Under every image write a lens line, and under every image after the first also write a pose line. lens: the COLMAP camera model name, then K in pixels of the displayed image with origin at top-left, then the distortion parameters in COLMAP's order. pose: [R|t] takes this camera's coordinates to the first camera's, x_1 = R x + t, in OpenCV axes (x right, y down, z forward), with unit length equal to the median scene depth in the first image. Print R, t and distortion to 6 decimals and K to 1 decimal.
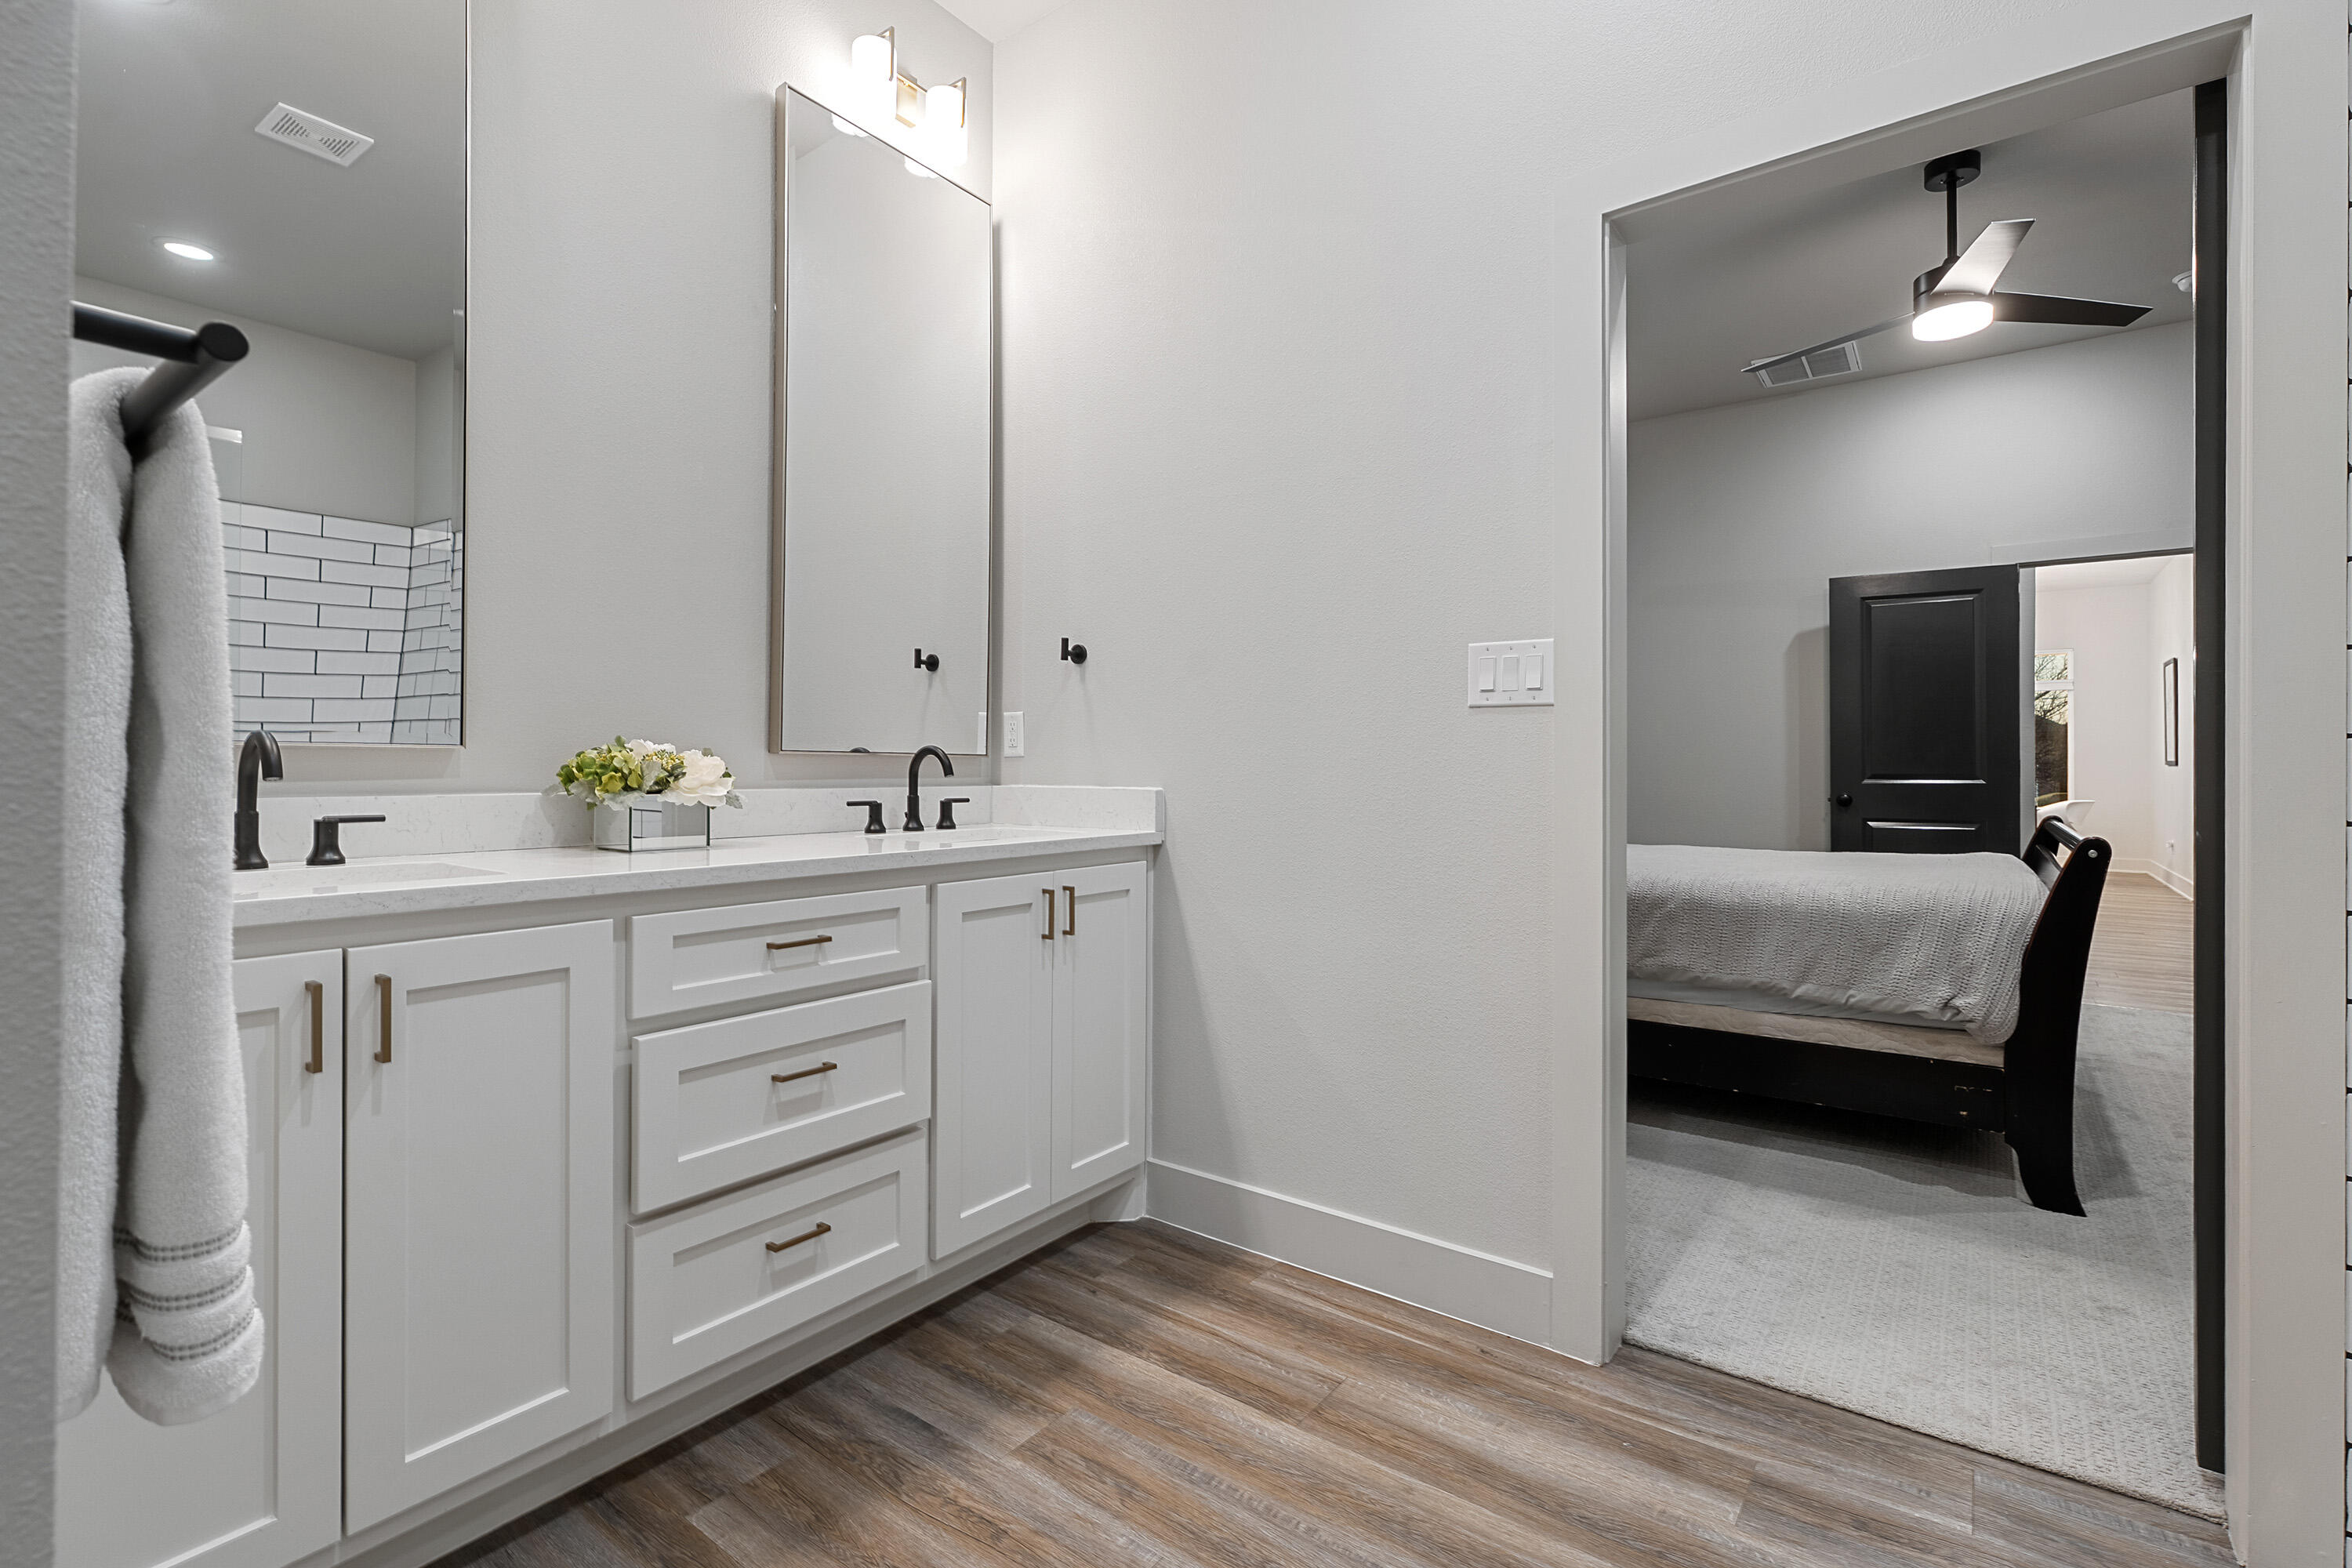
lens RADIAL K [[887.4, 0, 1177.8], [0, 887.4, 773.6], [0, 0, 1]] dist [0.001474, 0.000033]
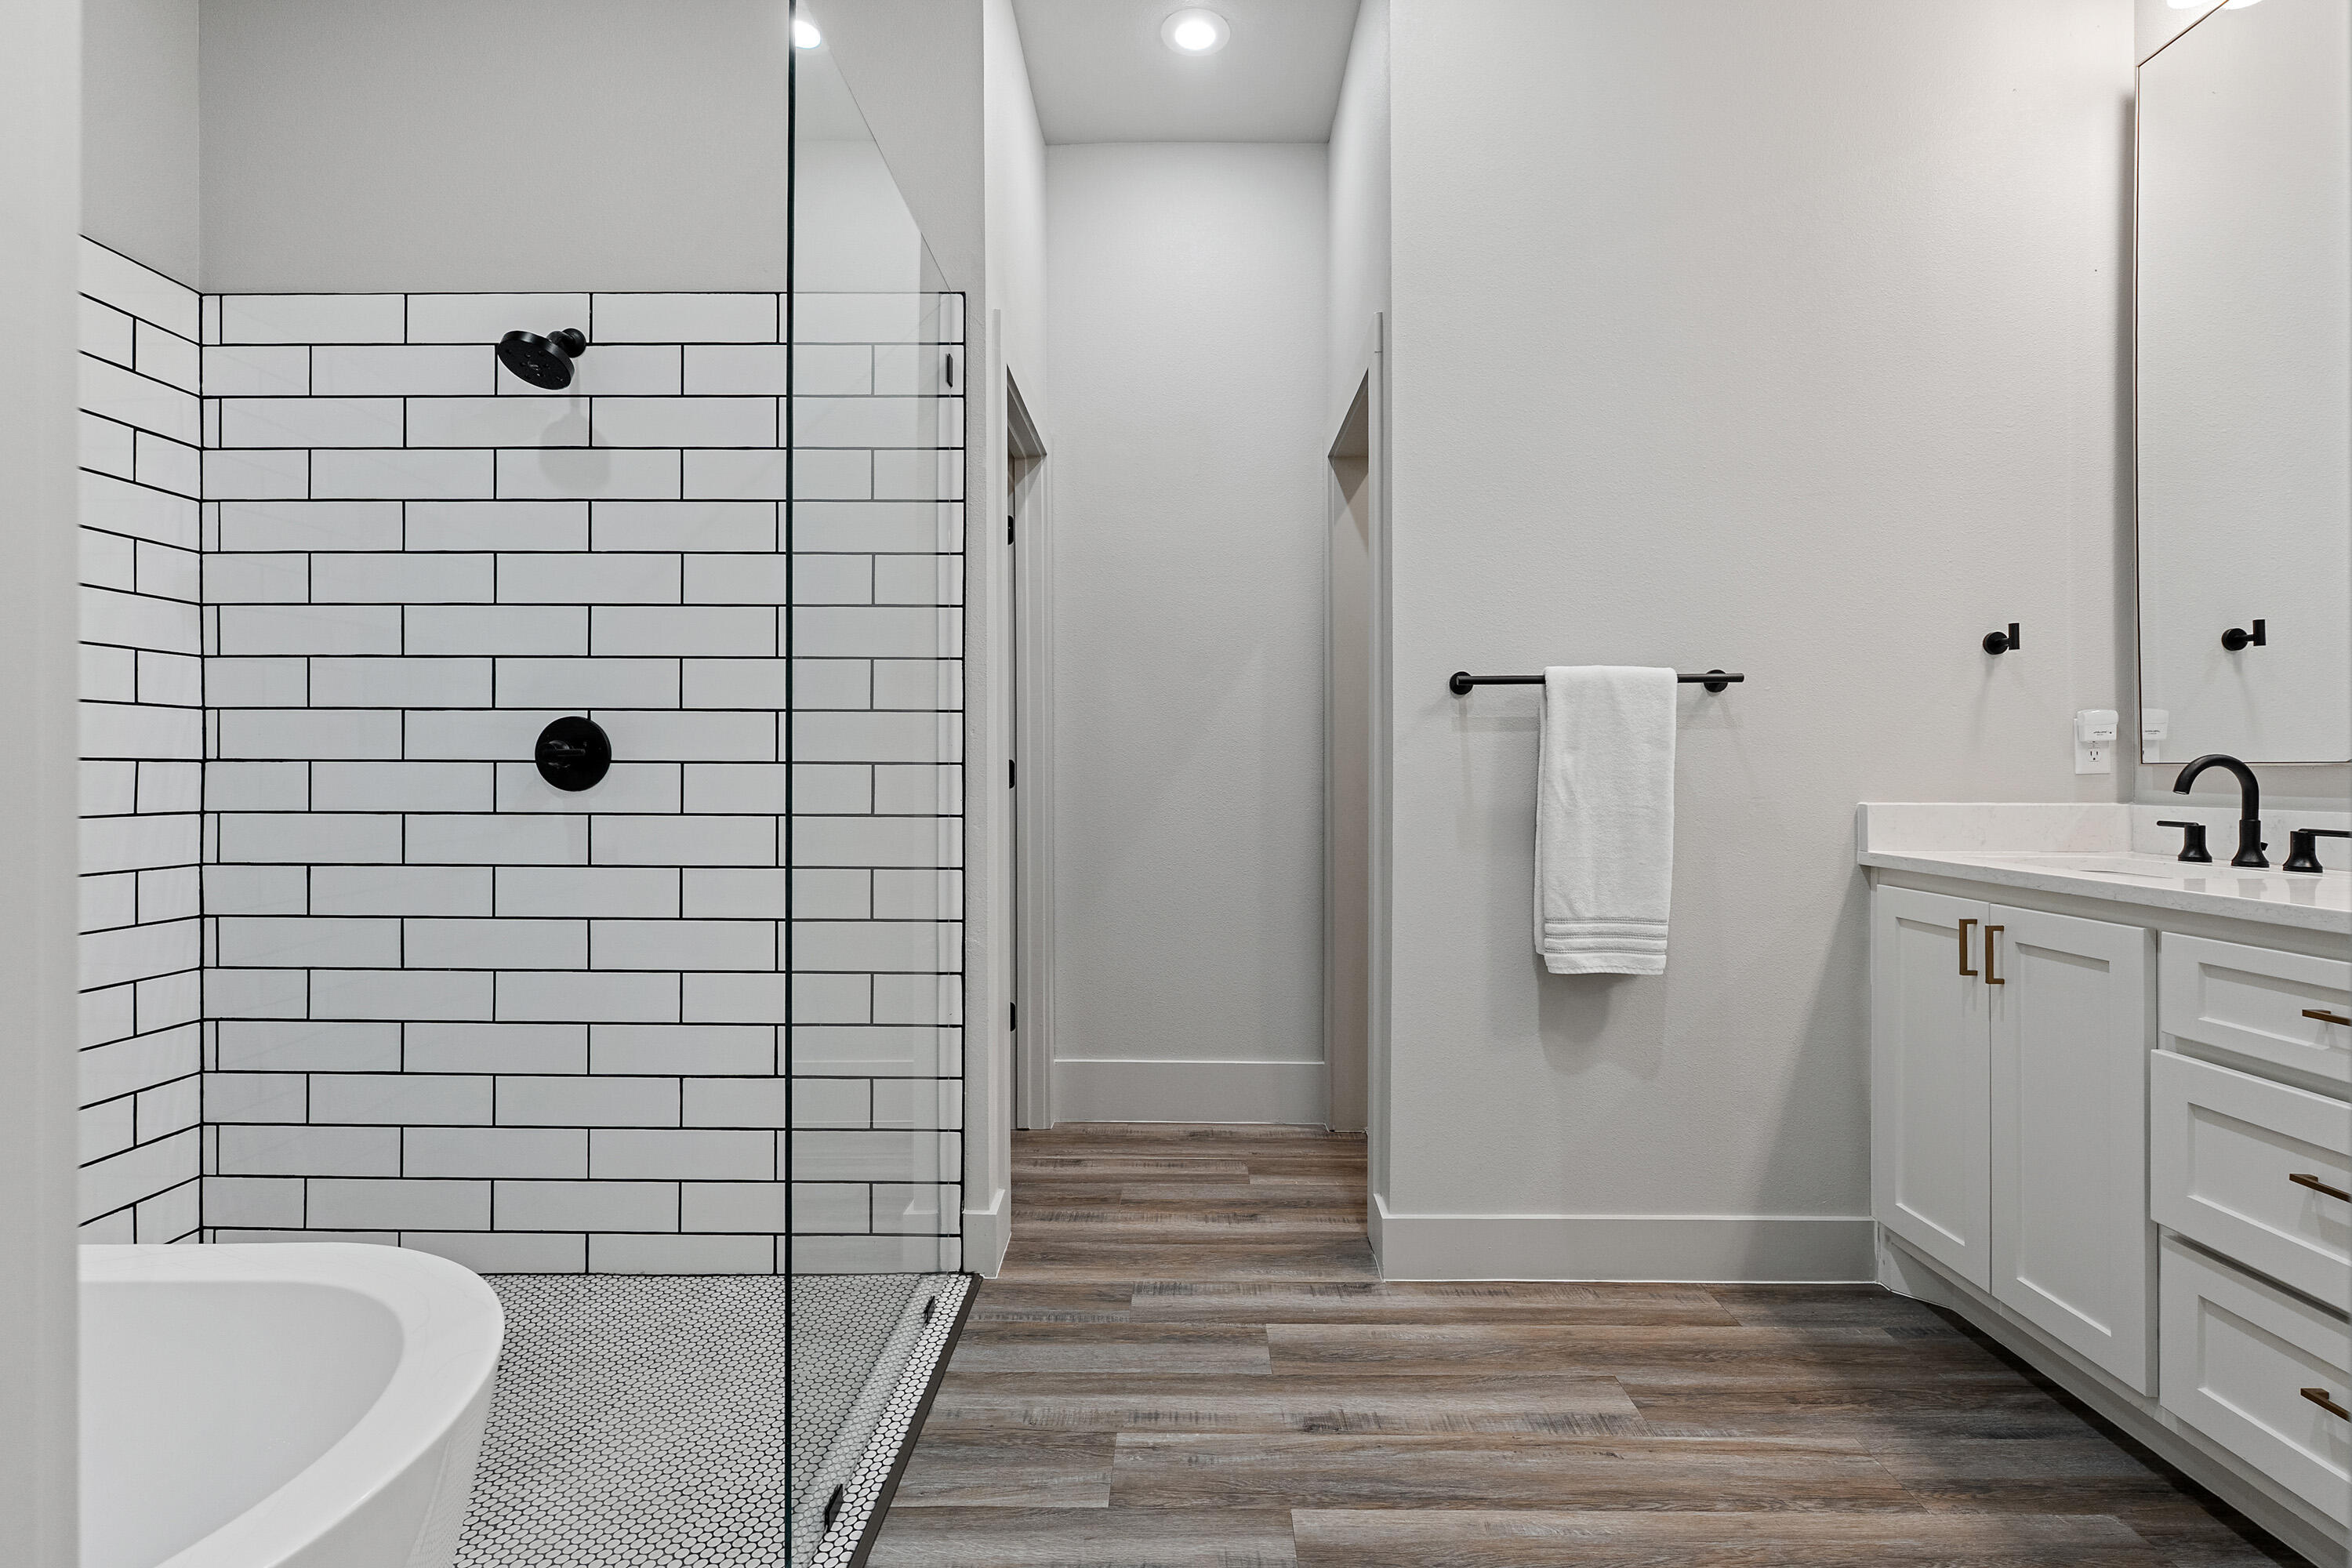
lens RADIAL K [[887.4, 0, 1177.8], [0, 887.4, 773.6], [0, 0, 1]] dist [0.001474, 0.000033]
pose [[-0.759973, -0.010045, -0.649877, 0.885654], [-0.005651, 0.999945, -0.008848, -0.001323], [0.649930, -0.003052, -0.759988, 1.013725]]
